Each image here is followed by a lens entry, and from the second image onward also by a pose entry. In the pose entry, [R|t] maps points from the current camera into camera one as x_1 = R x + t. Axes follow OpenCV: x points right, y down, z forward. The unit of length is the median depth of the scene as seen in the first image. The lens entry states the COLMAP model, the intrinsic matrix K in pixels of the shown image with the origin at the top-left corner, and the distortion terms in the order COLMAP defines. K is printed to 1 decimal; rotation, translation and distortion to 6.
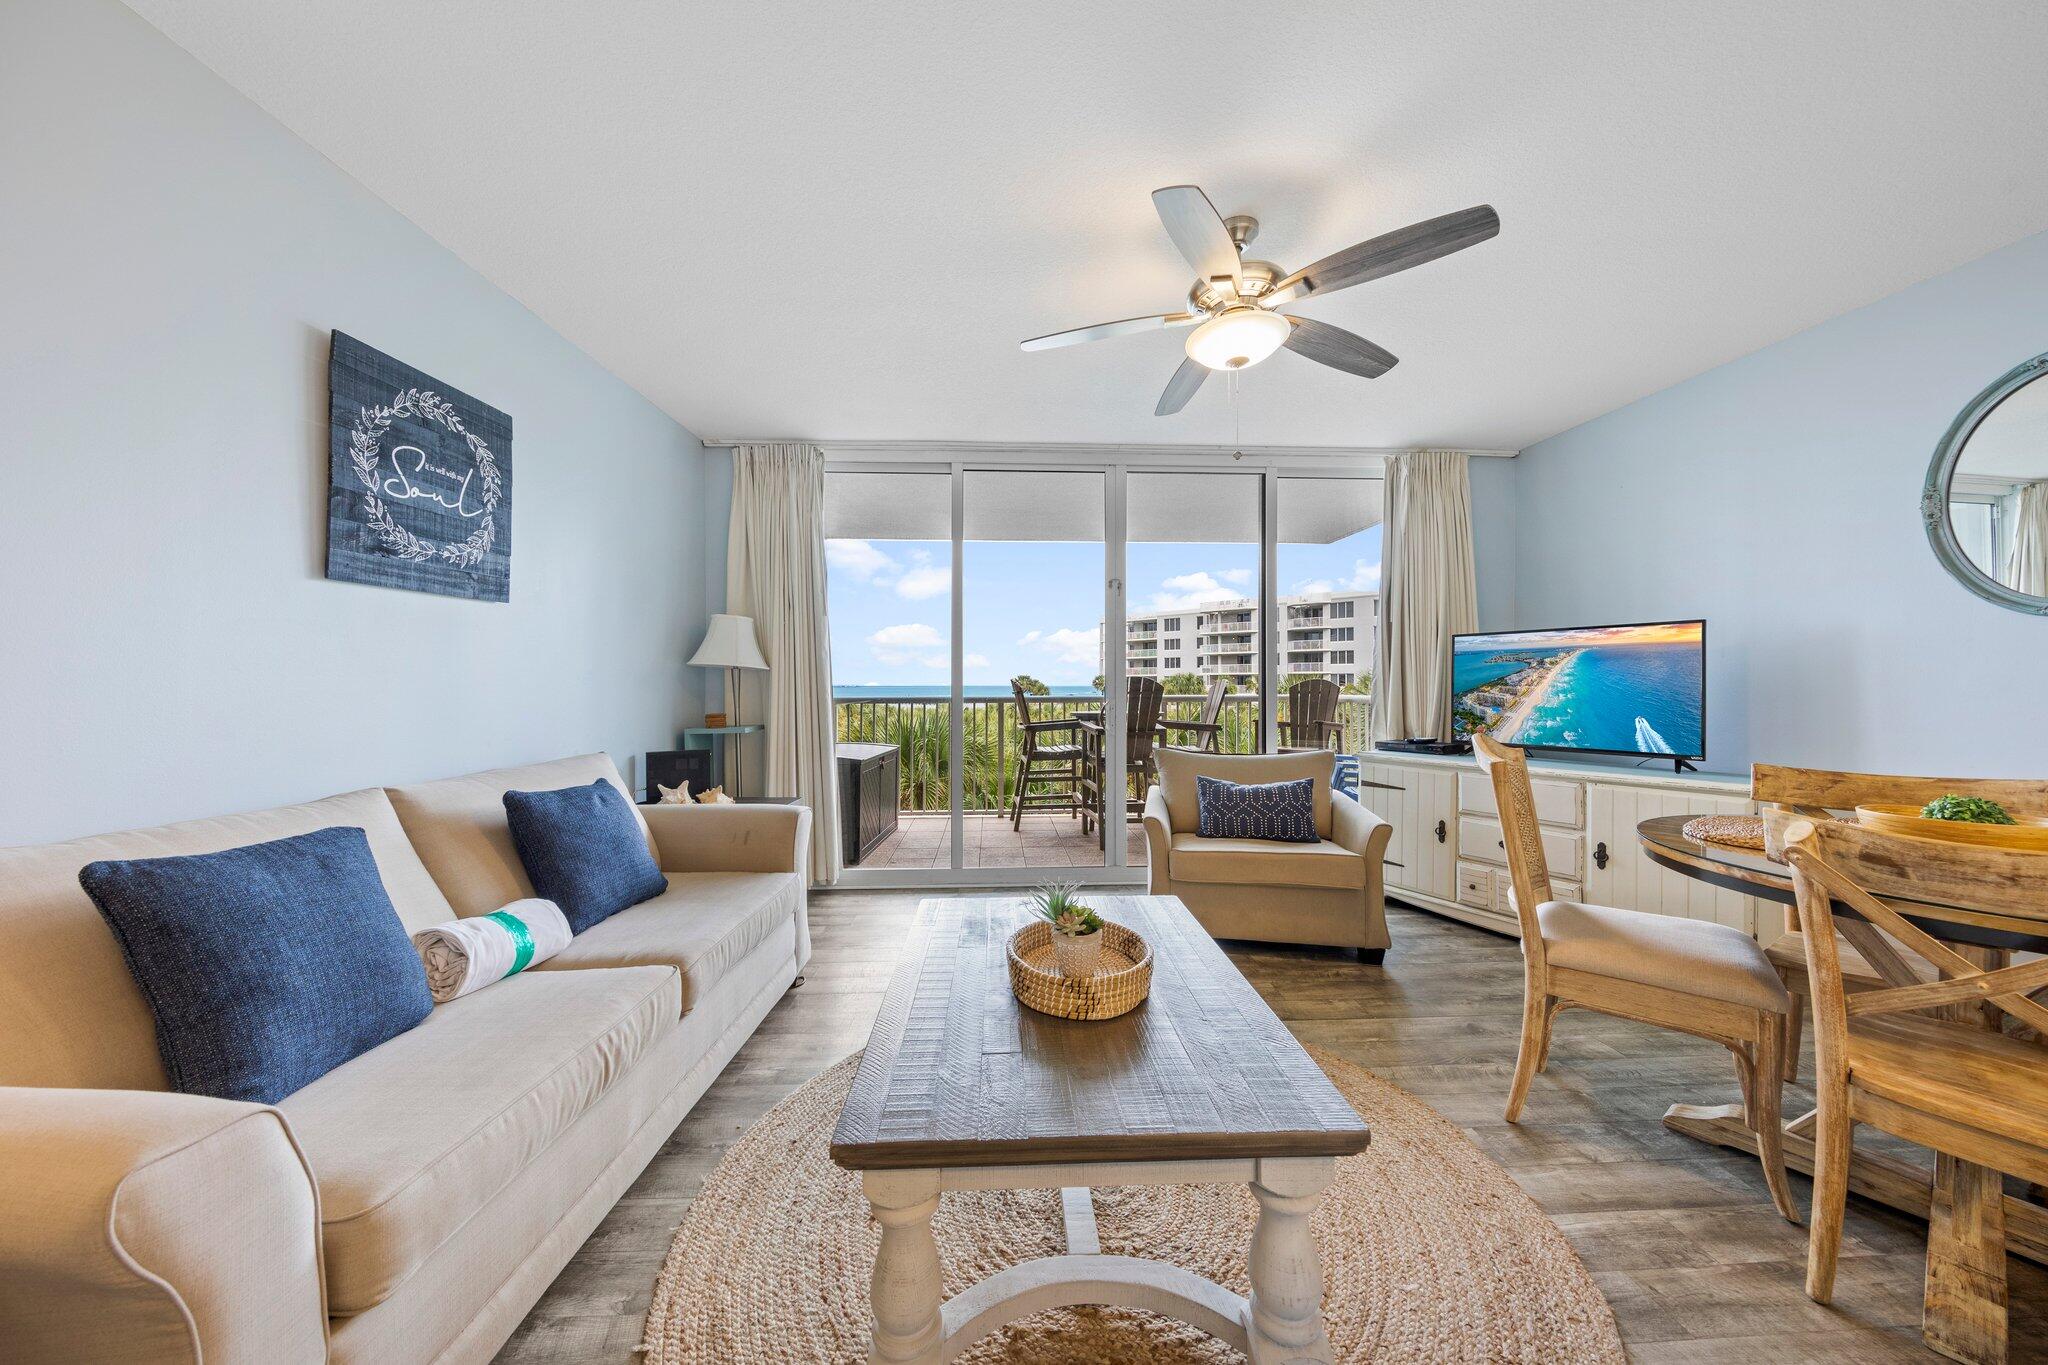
lens RADIAL K [[691.5, 0, 1024.0], [0, 691.5, 682.5], [0, 0, 1]] dist [0.008822, -0.005715]
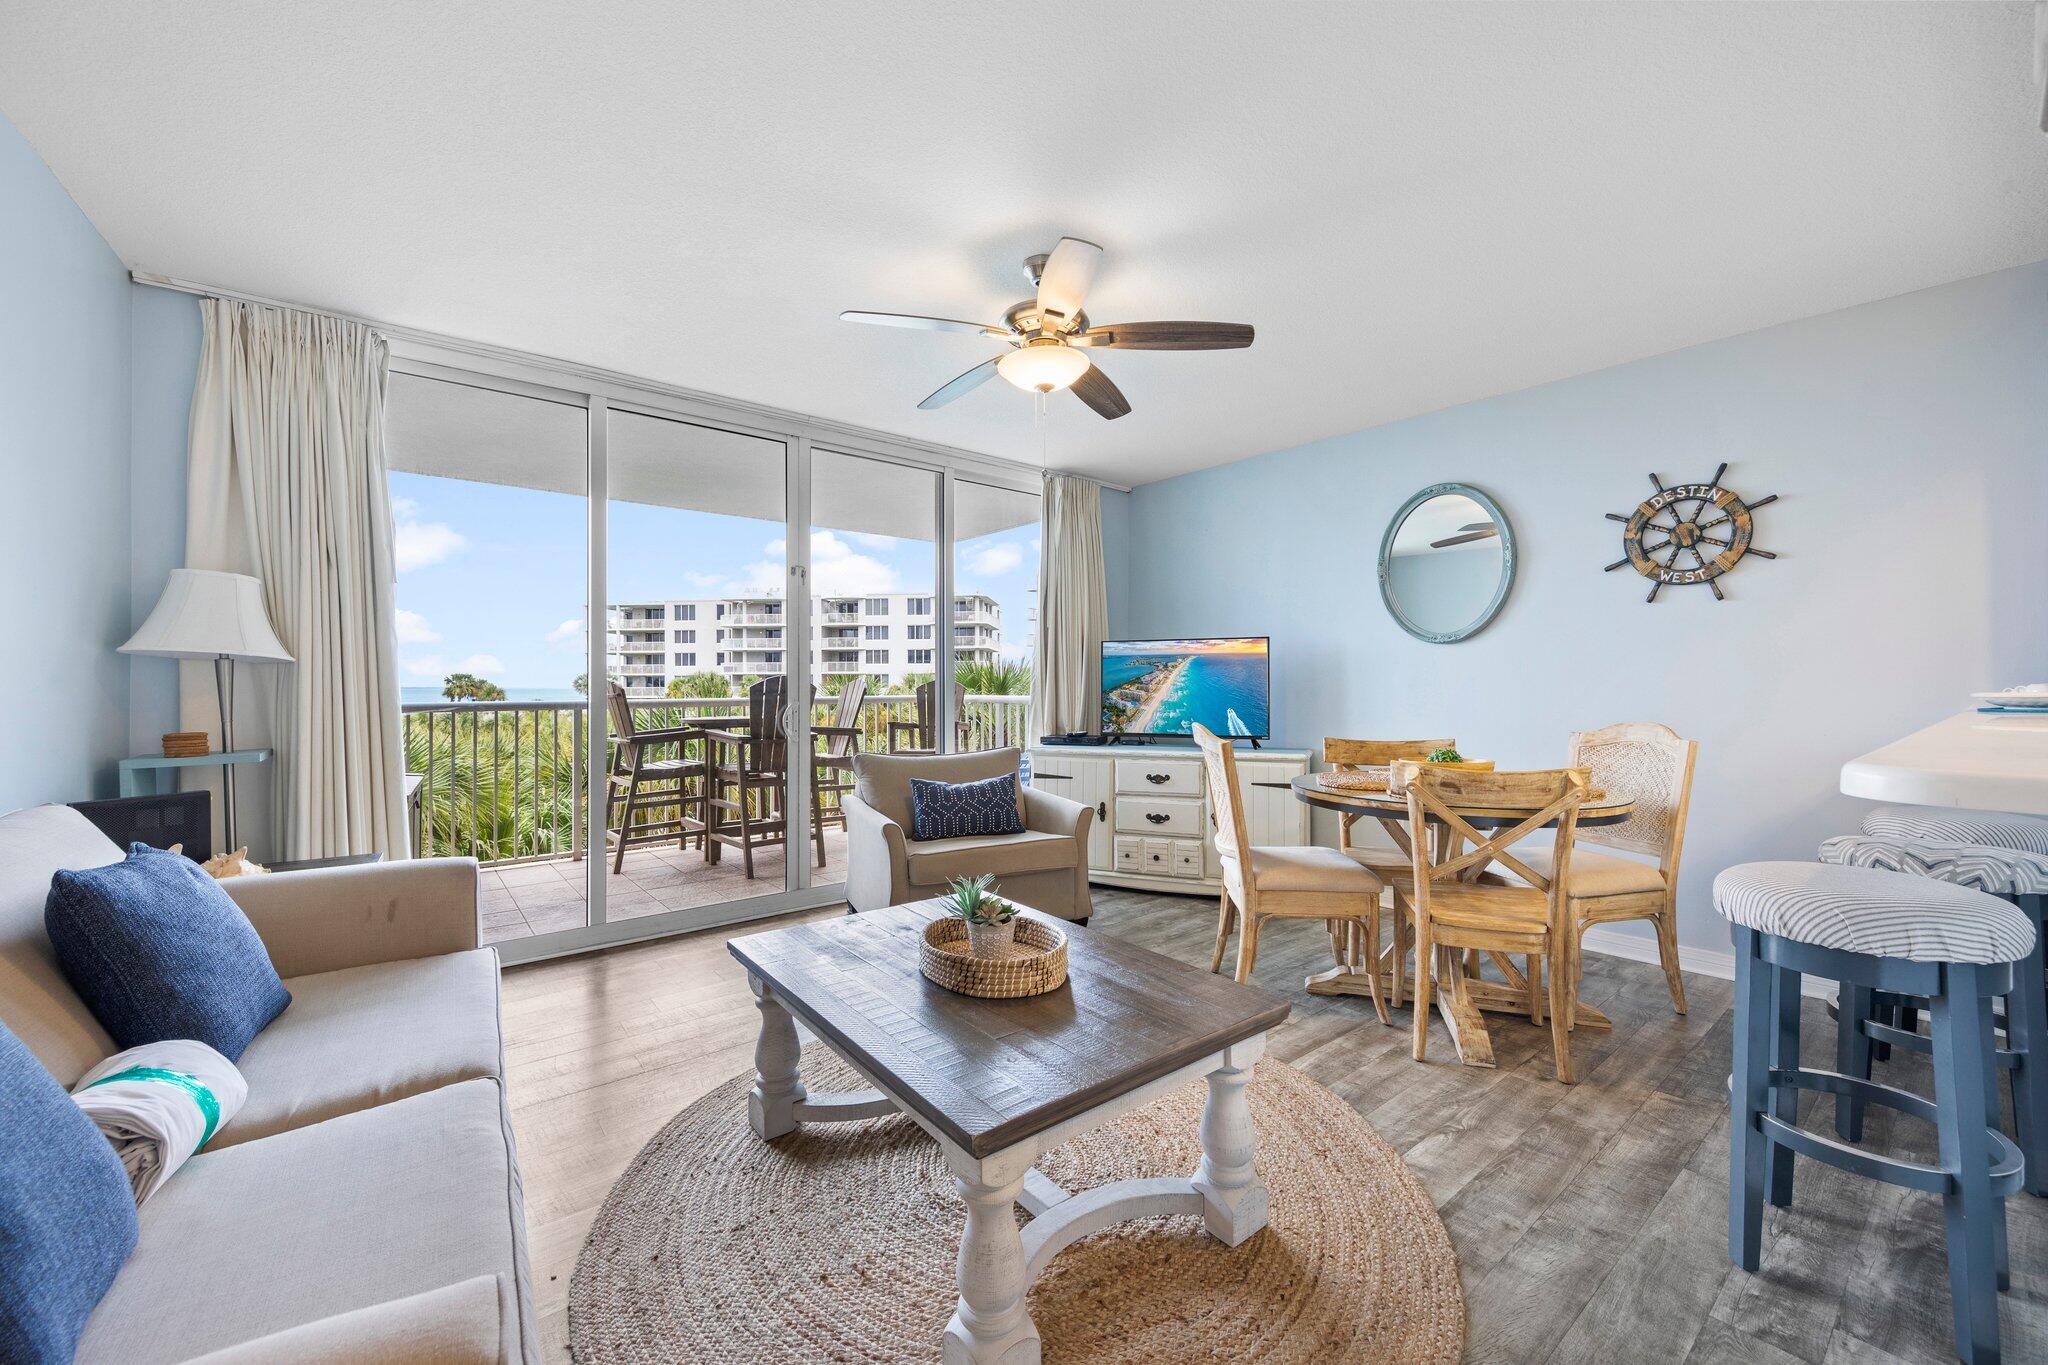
lens RADIAL K [[796.0, 0, 1024.0], [0, 796.0, 682.5], [0, 0, 1]] dist [0.010200, -0.000359]
pose [[0.810580, 0.000747, 0.585627, -0.297479], [-0.000082, 0.999999, -0.001161, 0.001704], [-0.585628, 0.000893, 0.810580, 0.004076]]
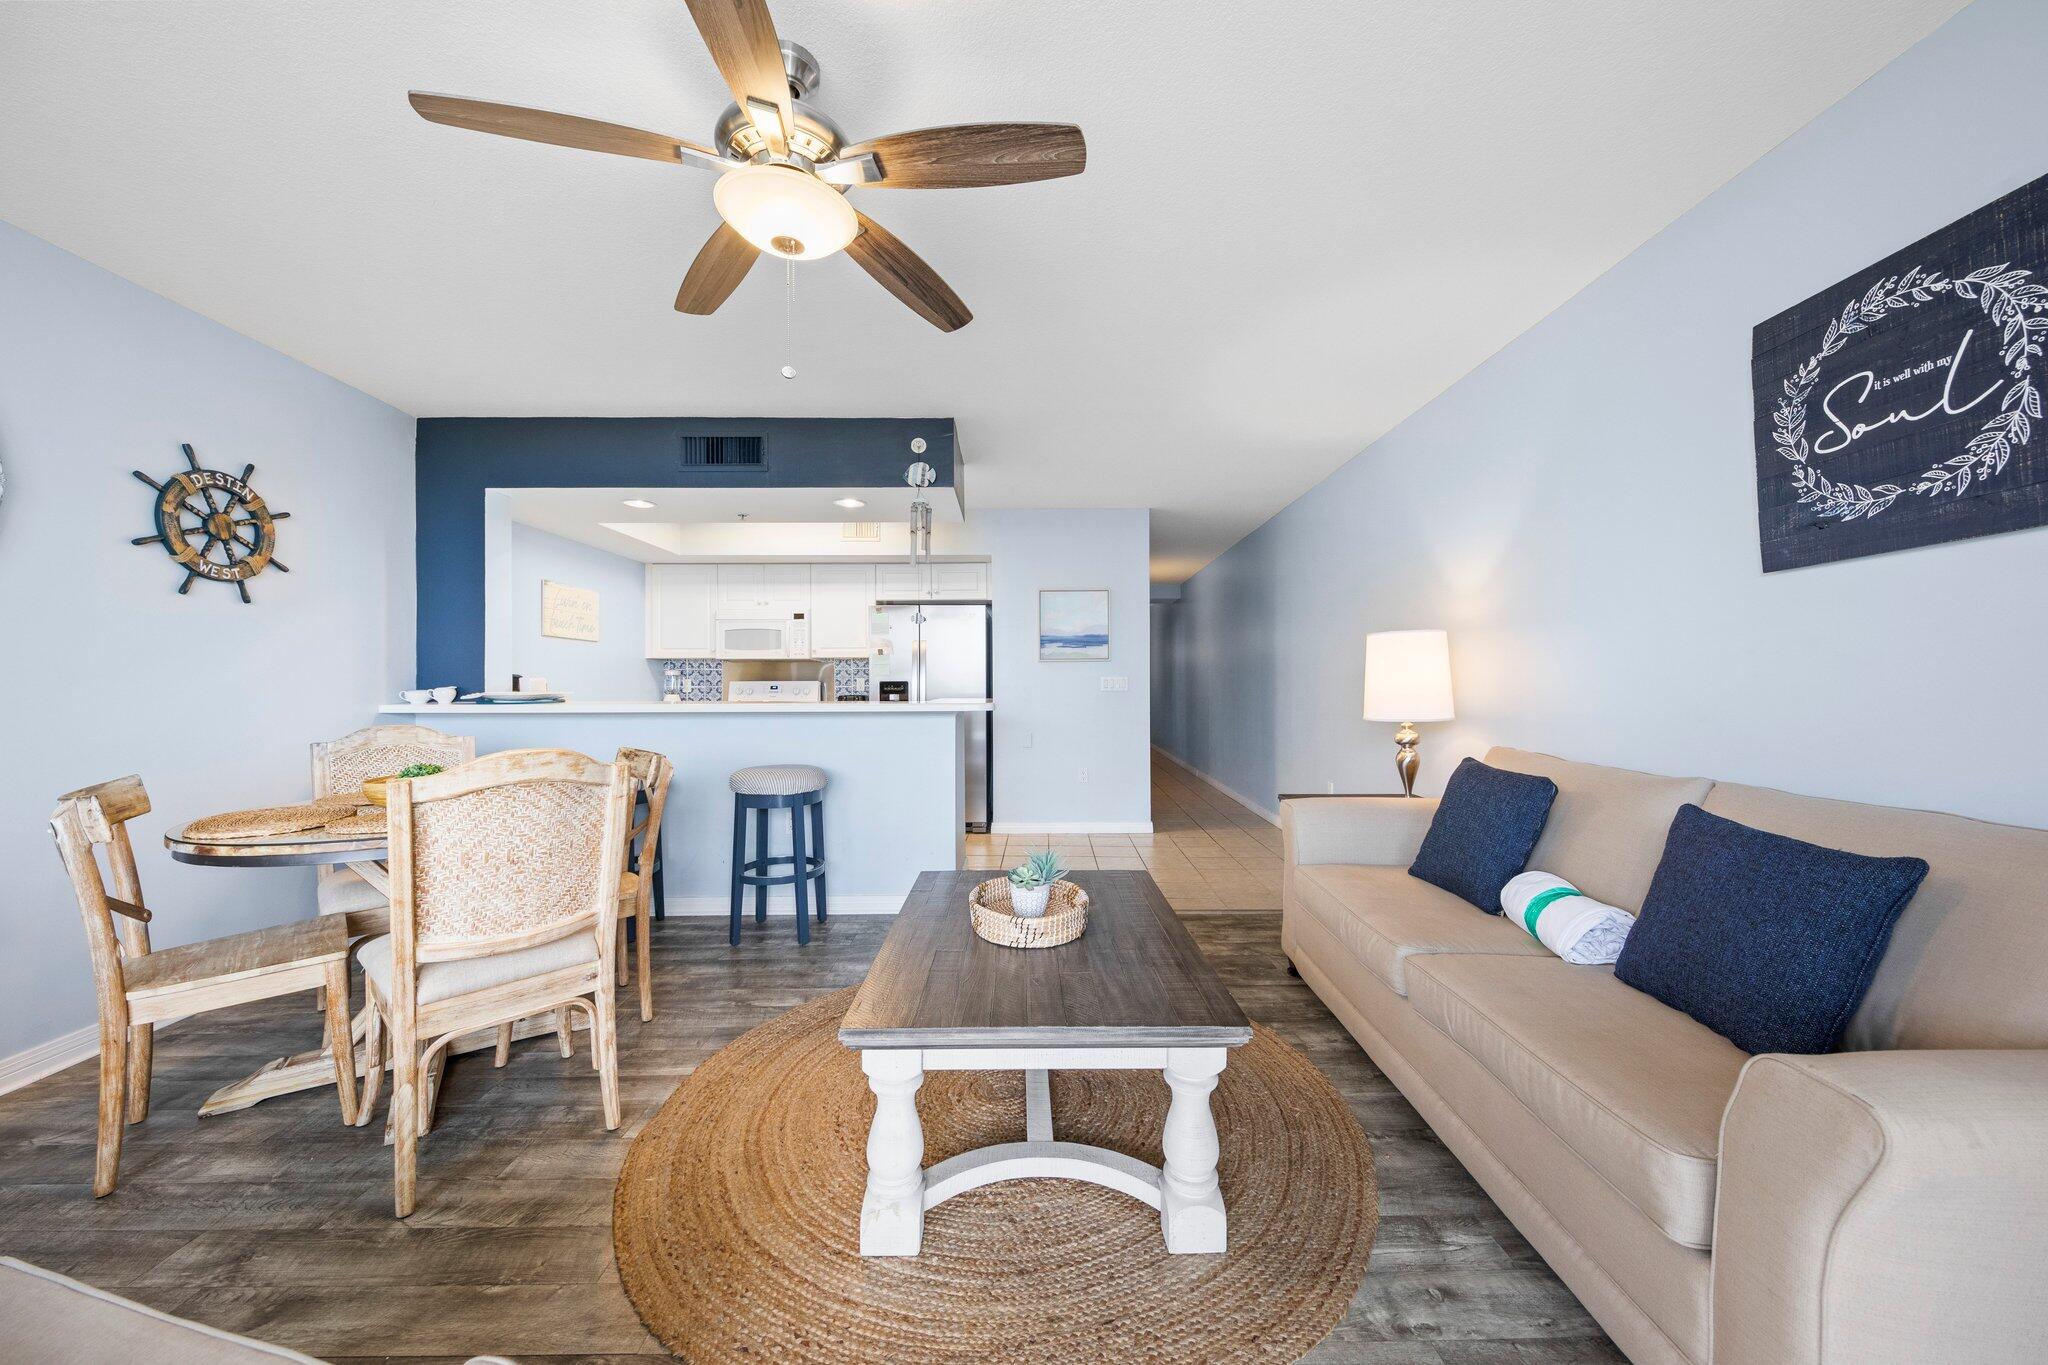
lens RADIAL K [[715.9, 0, 1028.5], [0, 715.9, 680.3], [0, 0, 1]] dist [0.010823, -0.005545]
pose [[-0.999679, 0.006511, 0.024491, 0.024219], [0.006326, 0.999951, -0.007645, 0.004282], [-0.024539, -0.007488, -0.999671, 1.167726]]
